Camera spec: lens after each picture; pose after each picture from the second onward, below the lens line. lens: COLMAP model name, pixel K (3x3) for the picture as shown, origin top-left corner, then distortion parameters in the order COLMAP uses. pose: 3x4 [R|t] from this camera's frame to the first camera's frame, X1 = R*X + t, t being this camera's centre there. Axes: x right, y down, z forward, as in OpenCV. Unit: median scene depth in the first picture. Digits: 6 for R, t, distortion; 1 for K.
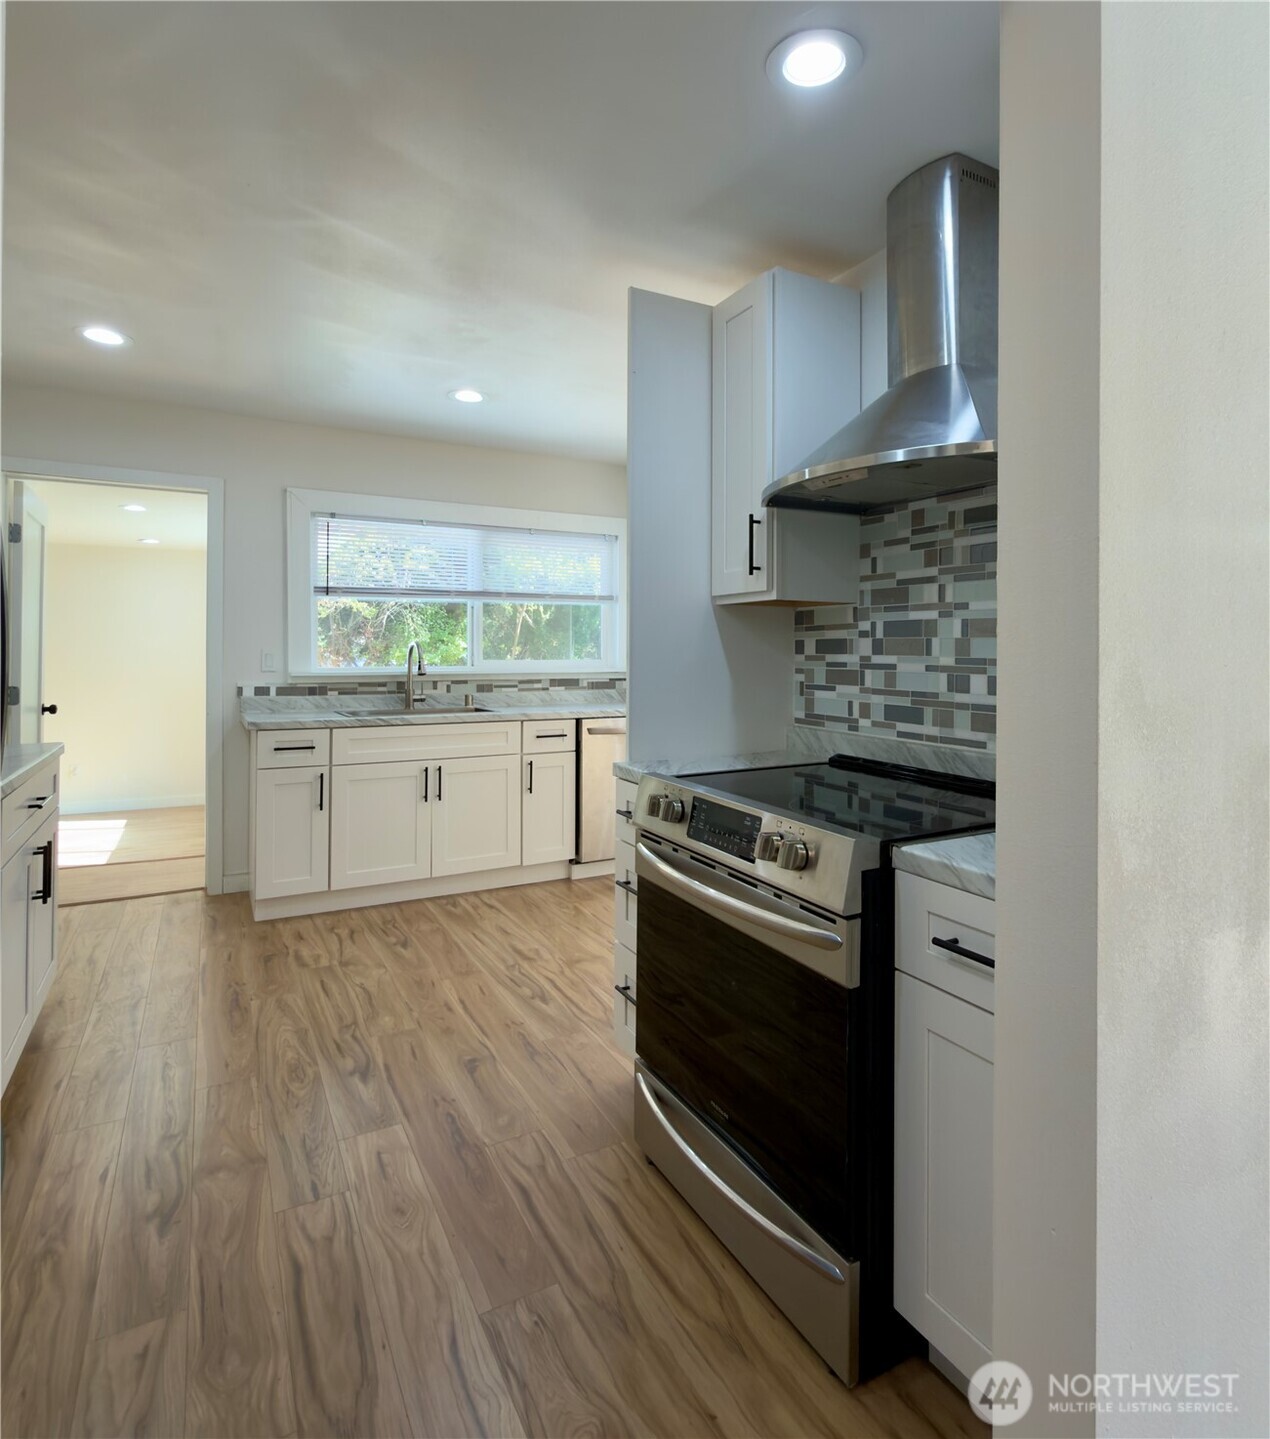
lens RADIAL K [[852.9, 0, 669.8], [0, 852.9, 657.2], [0, 0, 1]] dist [0.018295, -0.003054]
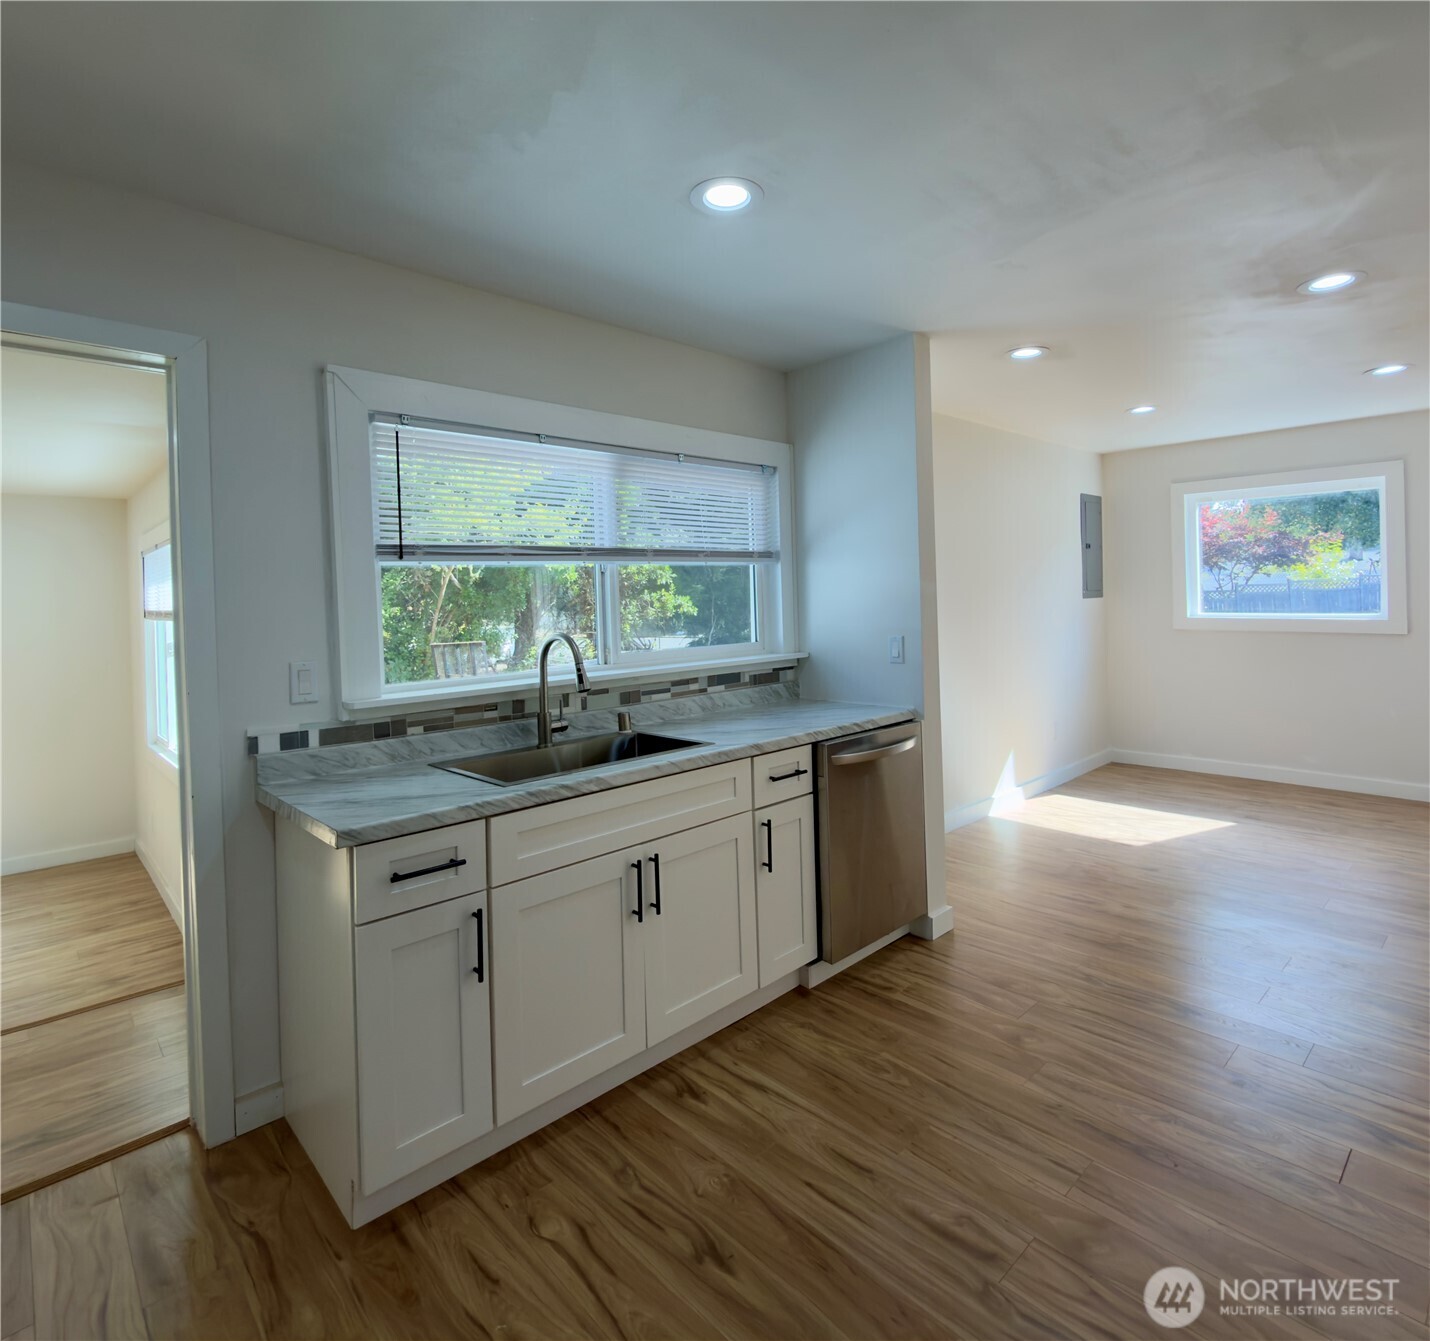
lens RADIAL K [[799.1, 0, 717.3], [0, 799.1, 609.9], [0, 0, 1]] dist [0.012207, -0.004411]
pose [[0.969452, -0.033890, 0.242929, -0.416799], [0.032646, 0.999425, 0.009143, -0.047376], [-0.243099, -0.000933, 0.970001, 0.550890]]
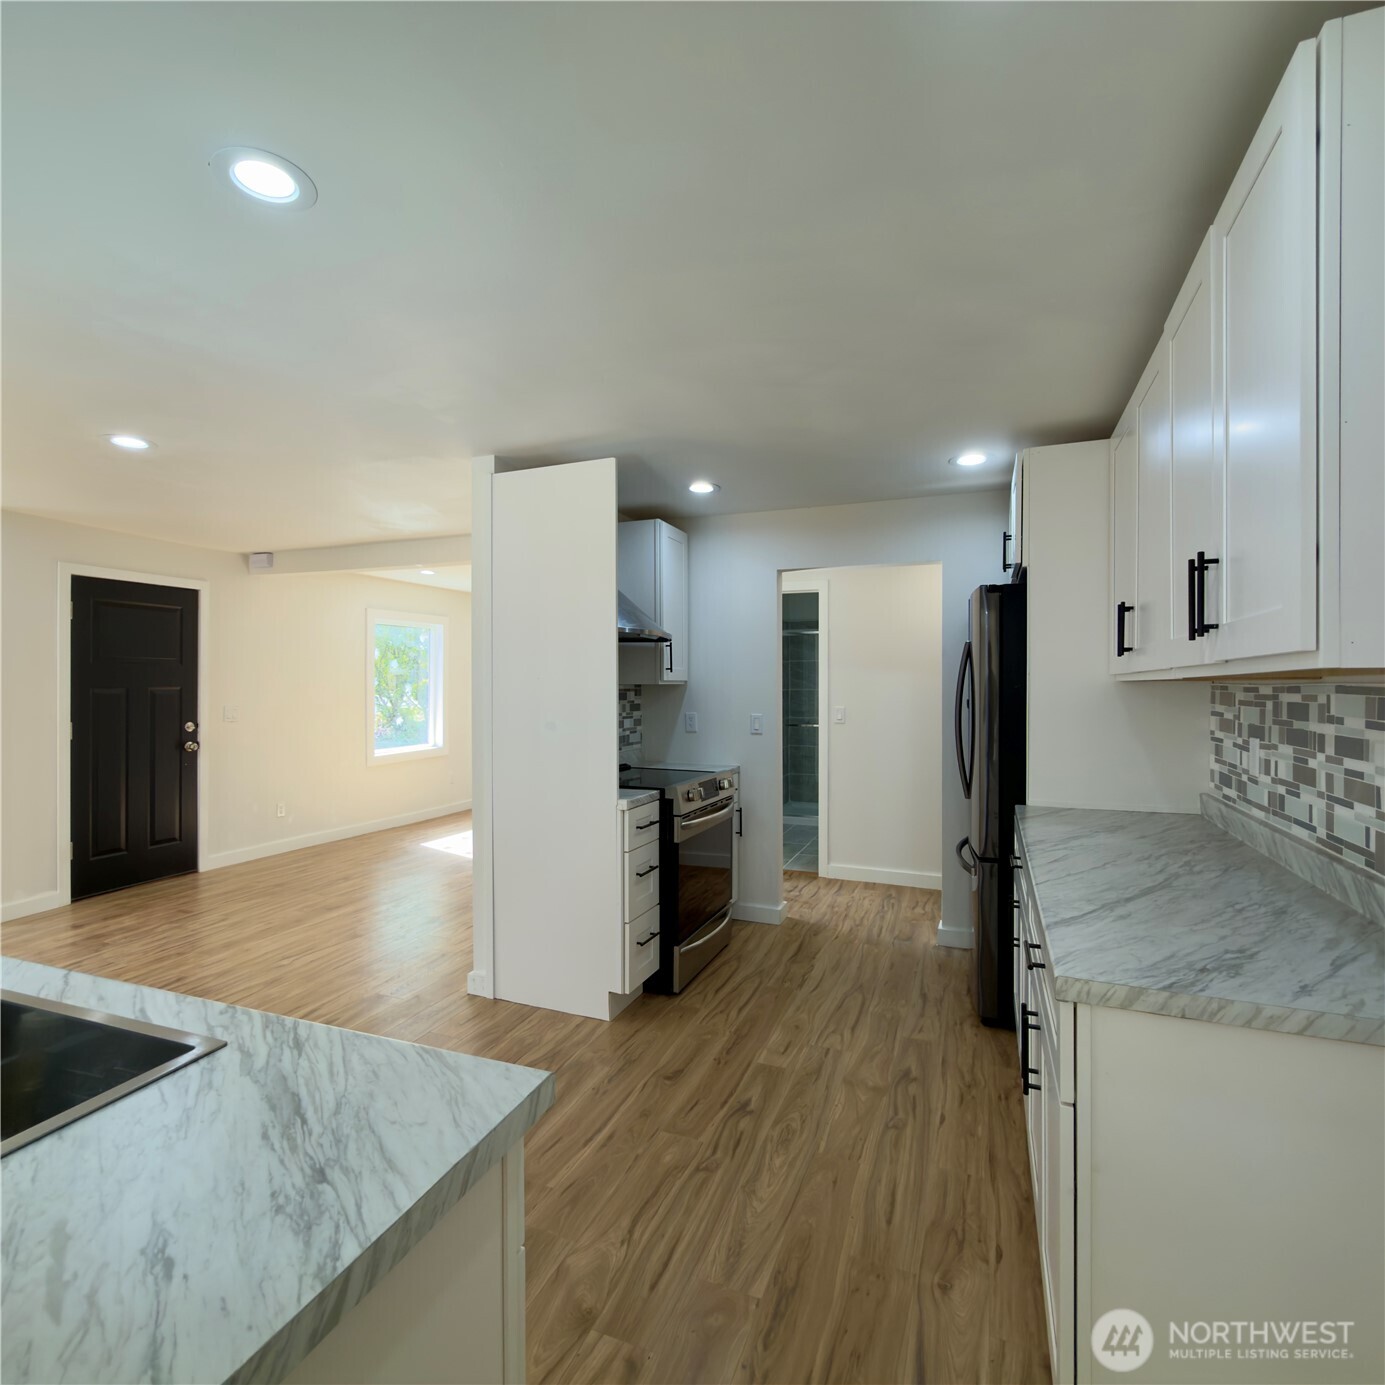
lens RADIAL K [[721.0, 0, 692.1], [0, 721.0, 688.7], [0, 0, 1]] dist [-0.000288, -0.000583]
pose [[-0.639626, -0.006292, 0.768661, -0.743303], [0.002750, 0.999941, 0.010473, -0.054052], [-0.768682, 0.008813, -0.639571, 1.183290]]
